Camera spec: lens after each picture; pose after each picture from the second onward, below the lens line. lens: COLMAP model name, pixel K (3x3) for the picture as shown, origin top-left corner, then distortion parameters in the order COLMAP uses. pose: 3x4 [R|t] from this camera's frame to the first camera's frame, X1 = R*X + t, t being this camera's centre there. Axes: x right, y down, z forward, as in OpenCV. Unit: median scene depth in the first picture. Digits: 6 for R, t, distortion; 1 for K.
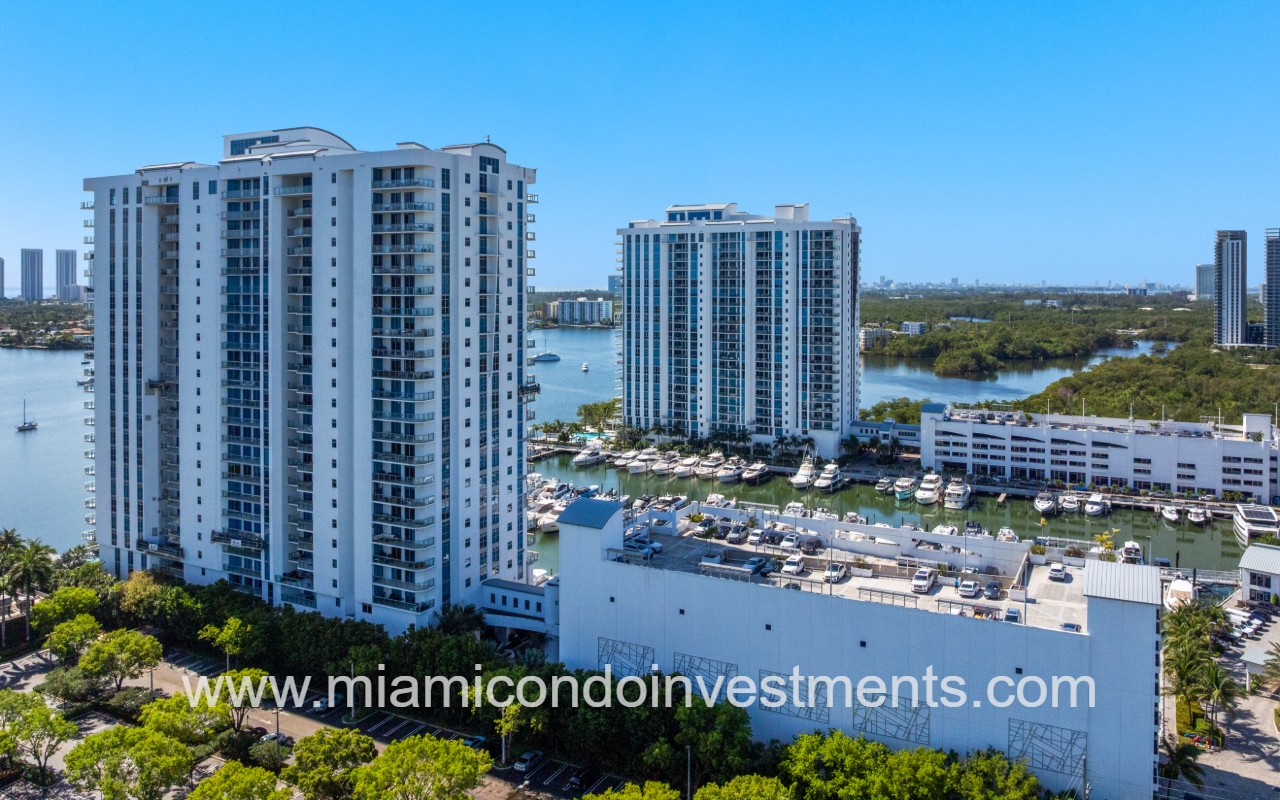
lens RADIAL K [[1080.1, 0, 640.6], [0, 1080.1, 302.5], [0, 0, 1]] dist [0.005302, -0.090049]
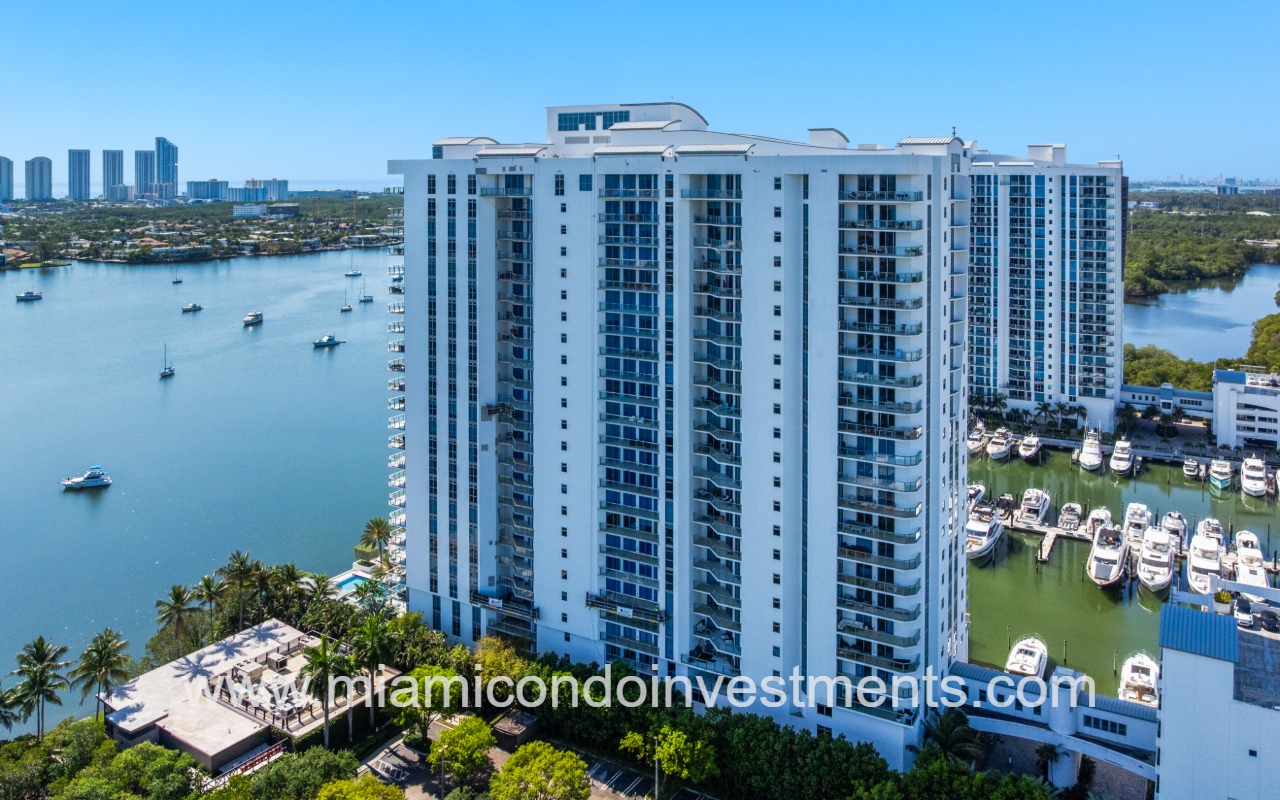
lens RADIAL K [[1053.8, 0, 599.2], [0, 1053.8, 199.0], [0, 0, 1]] dist [0.042489, -0.099893]
pose [[0.999914, -0.004036, -0.012493, -0.247025], [0.004340, 0.999692, 0.024437, -0.075058], [0.012391, -0.024489, 0.999623, 0.121487]]
